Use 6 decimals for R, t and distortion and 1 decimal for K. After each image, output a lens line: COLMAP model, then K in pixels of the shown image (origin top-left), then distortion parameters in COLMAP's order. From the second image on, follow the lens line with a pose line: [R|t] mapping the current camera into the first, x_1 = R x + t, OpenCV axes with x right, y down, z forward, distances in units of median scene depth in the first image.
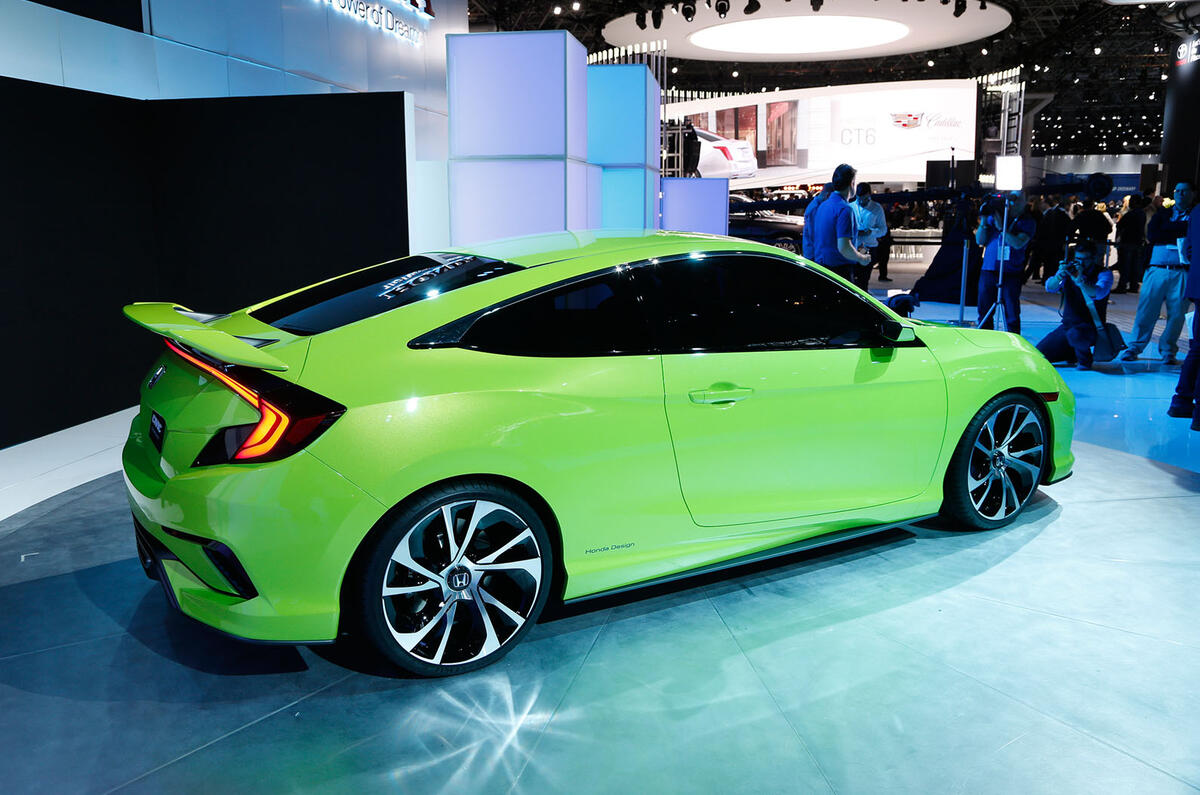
lens RADIAL K [[958.4, 0, 600.0], [0, 958.4, 397.5], [0, 0, 1]] dist [-0.048510, -0.002218]
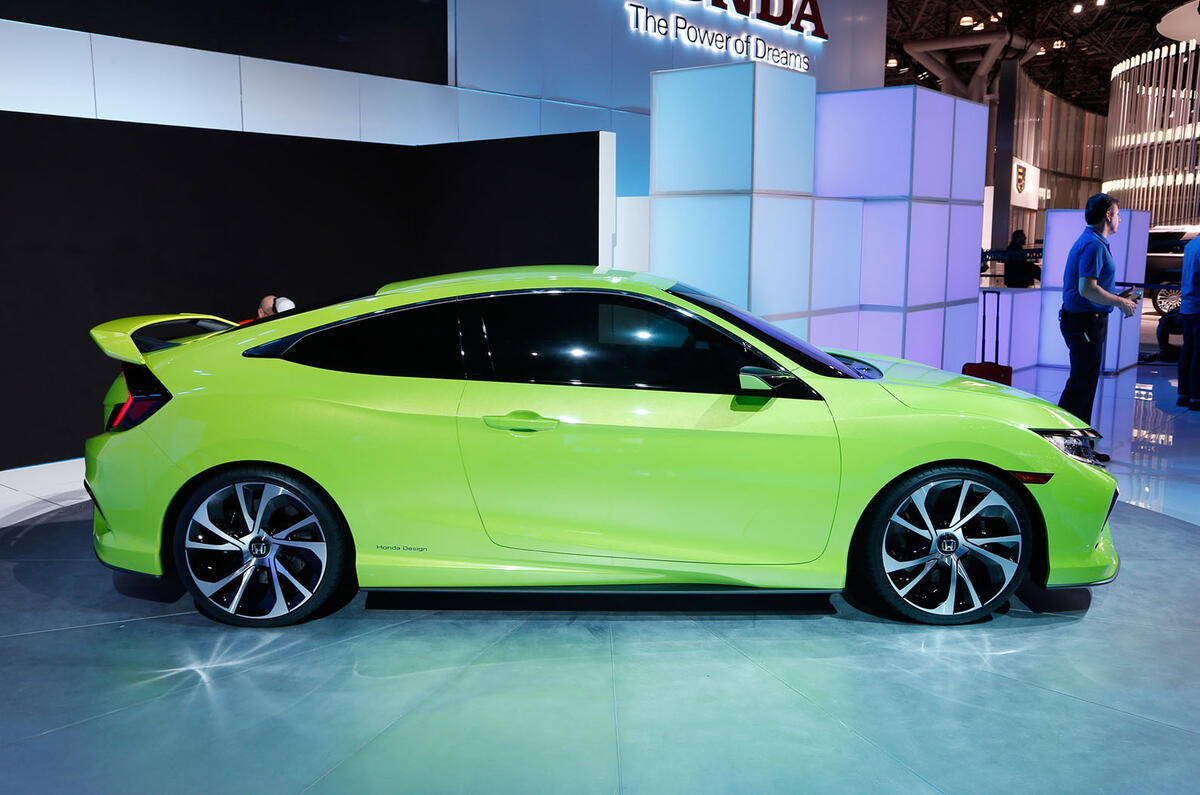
lens RADIAL K [[1061.2, 0, 600.0], [0, 1061.2, 397.5], [0, 0, 1]] dist [-0.007085, 0.020312]
pose [[0.862812, 0.079158, -0.499288, 0.681836], [-0.103686, 0.994377, -0.021529, -0.012393], [0.494777, 0.070344, 0.866168, 0.025474]]
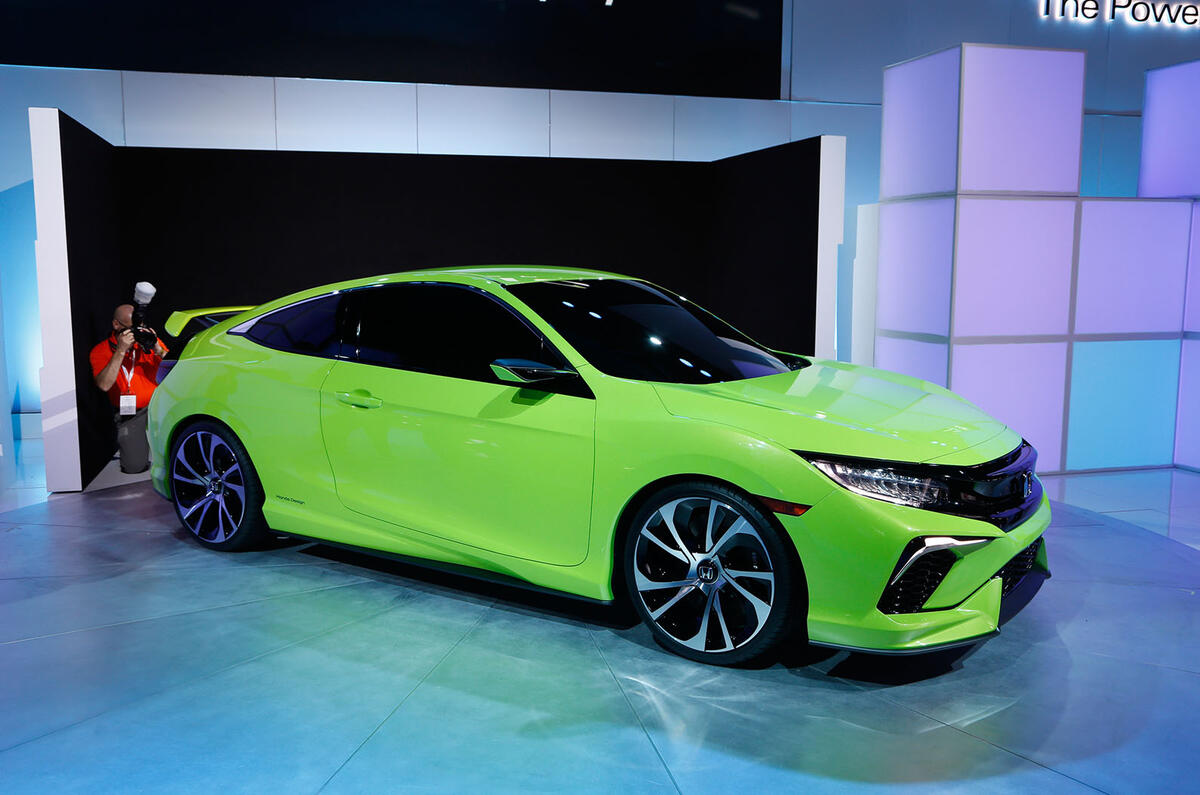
lens RADIAL K [[1087.2, 0, 600.0], [0, 1087.2, 397.5], [0, 0, 1]] dist [-0.002593, 0.058066]
pose [[0.426117, 0.113761, -0.897487, 1.268600], [-0.183414, 0.982323, 0.037432, -0.095522], [0.885880, 0.148661, 0.439450, 0.586437]]
